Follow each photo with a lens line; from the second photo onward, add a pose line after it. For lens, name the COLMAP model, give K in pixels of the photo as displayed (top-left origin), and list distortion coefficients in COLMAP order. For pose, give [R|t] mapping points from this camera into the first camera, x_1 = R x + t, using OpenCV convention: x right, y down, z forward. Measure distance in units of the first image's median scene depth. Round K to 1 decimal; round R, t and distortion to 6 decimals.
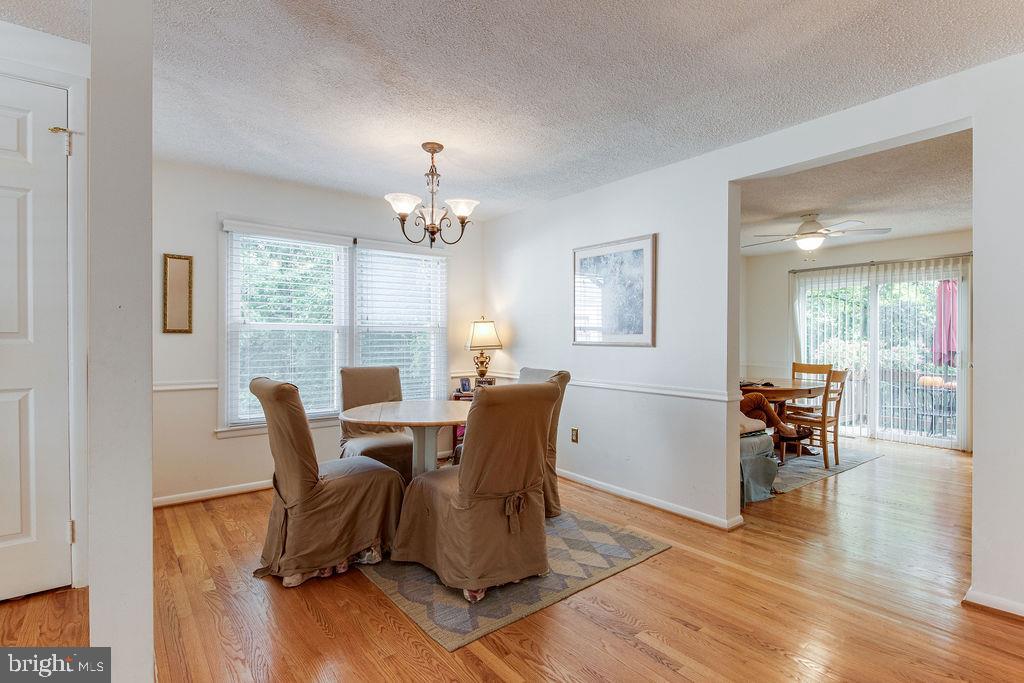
lens RADIAL K [[497.0, 0, 510.0], [0, 497.0, 340.8], [0, 0, 1]] dist [0.005009, 0.000223]
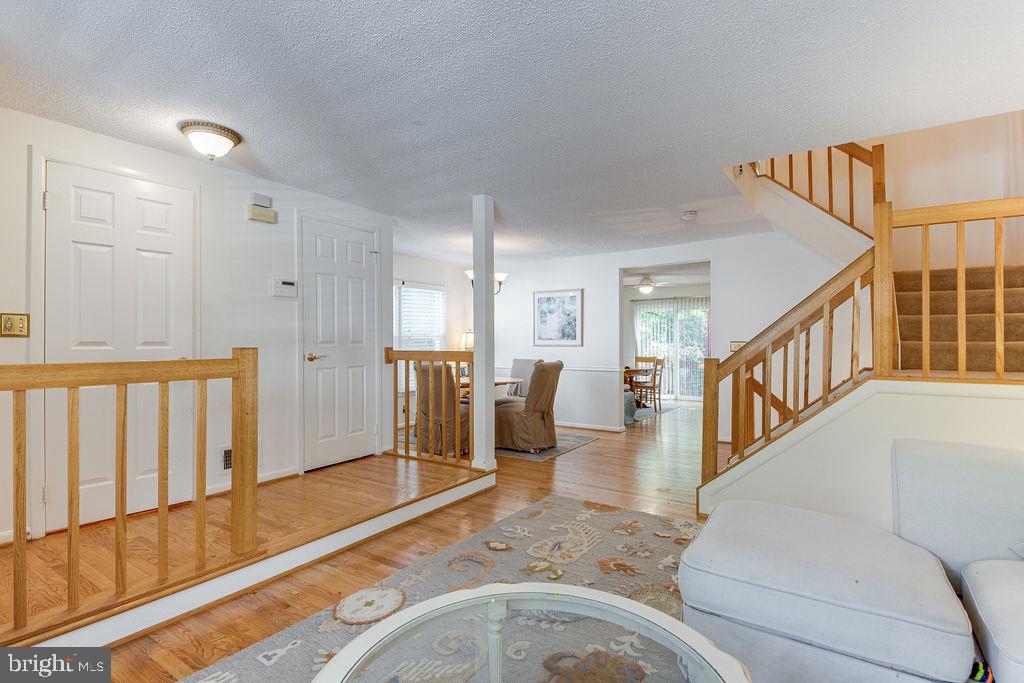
lens RADIAL K [[497.0, 0, 512.3], [0, 497.0, 340.5], [0, 0, 1]] dist [0.005009, 0.000223]
pose [[0.950762, -0.004319, 0.309893, -0.467592], [0.006791, 0.999953, -0.006901, 0.000356], [-0.309849, 0.008666, 0.950746, -0.626774]]
